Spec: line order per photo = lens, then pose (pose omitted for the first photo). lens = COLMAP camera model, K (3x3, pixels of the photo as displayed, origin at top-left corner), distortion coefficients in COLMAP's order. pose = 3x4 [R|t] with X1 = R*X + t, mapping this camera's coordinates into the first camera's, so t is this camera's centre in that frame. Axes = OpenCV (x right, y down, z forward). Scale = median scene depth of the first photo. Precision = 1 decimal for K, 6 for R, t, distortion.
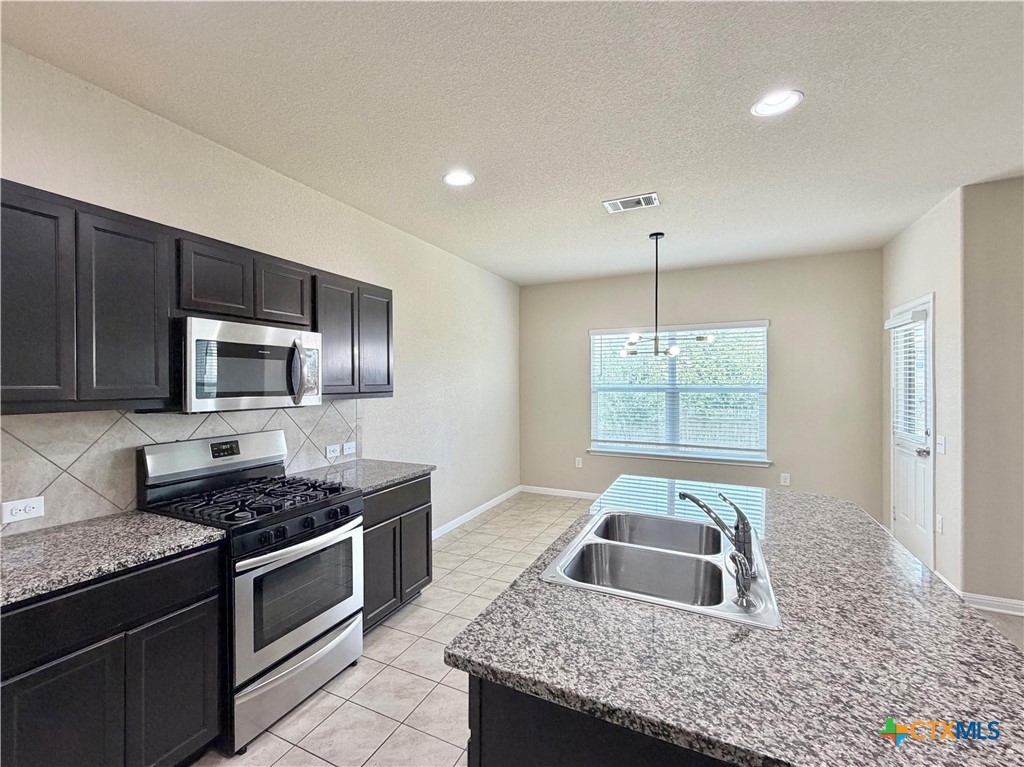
lens RADIAL K [[437.2, 0, 512.0], [0, 437.2, 383.5], [0, 0, 1]] dist [0.000671, -0.000398]
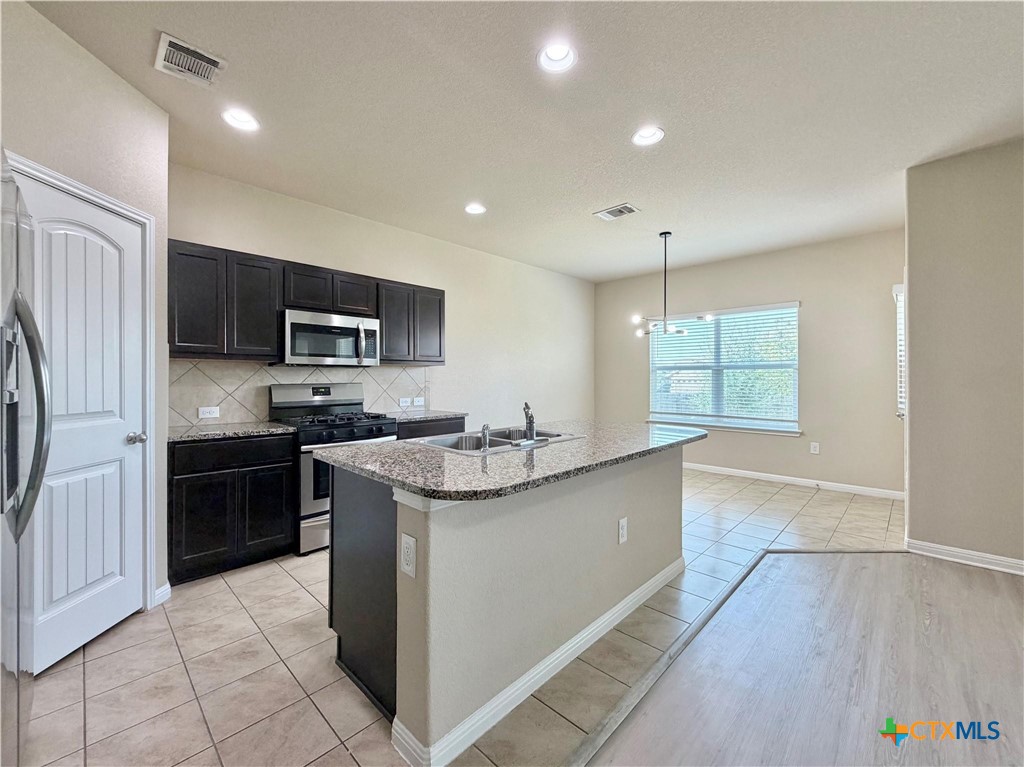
lens RADIAL K [[410.5, 0, 581.3], [0, 410.5, 377.0], [0, 0, 1]] dist [0.000076, 0.000126]
pose [[0.970416, -0.002863, -0.241420, 0.596599], [0.001296, 0.999977, -0.006648, 0.096530], [0.241434, 0.006139, 0.970398, -0.235315]]
